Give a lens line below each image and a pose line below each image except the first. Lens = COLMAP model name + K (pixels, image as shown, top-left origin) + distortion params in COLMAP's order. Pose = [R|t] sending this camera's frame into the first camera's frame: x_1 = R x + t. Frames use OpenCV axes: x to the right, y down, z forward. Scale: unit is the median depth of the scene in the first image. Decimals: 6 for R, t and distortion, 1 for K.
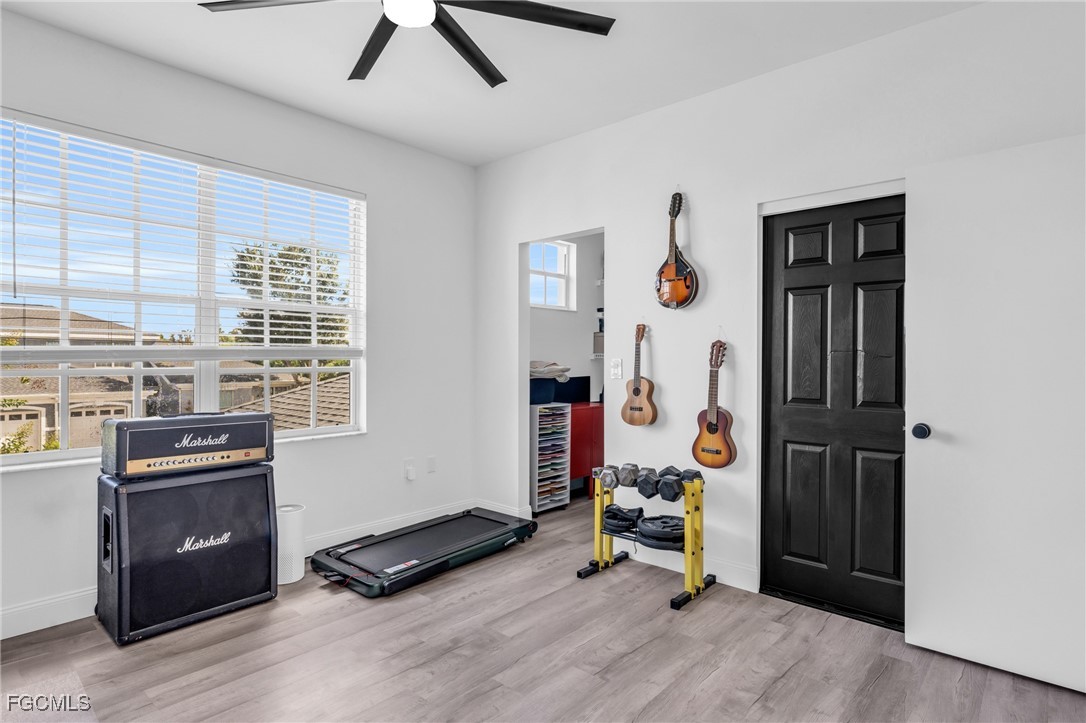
lens RADIAL K [[580.2, 0, 543.0], [0, 580.2, 361.5], [0, 0, 1]] dist [0.001355, 0.000307]
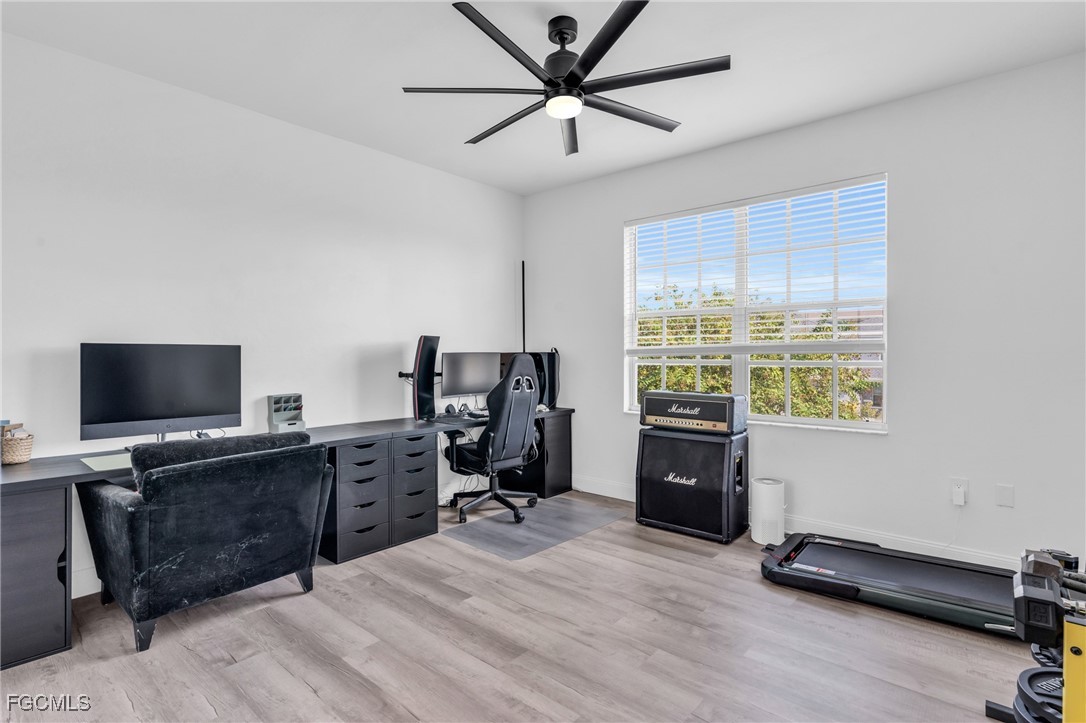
lens RADIAL K [[512.8, 0, 543.0], [0, 512.8, 361.5], [0, 0, 1]] dist [-0.000275, 0.000114]
pose [[0.018459, 0.003534, -0.999823, 0.638218], [-0.004228, 0.999985, 0.003457, 0.011872], [0.999821, 0.004163, 0.018473, 0.582564]]
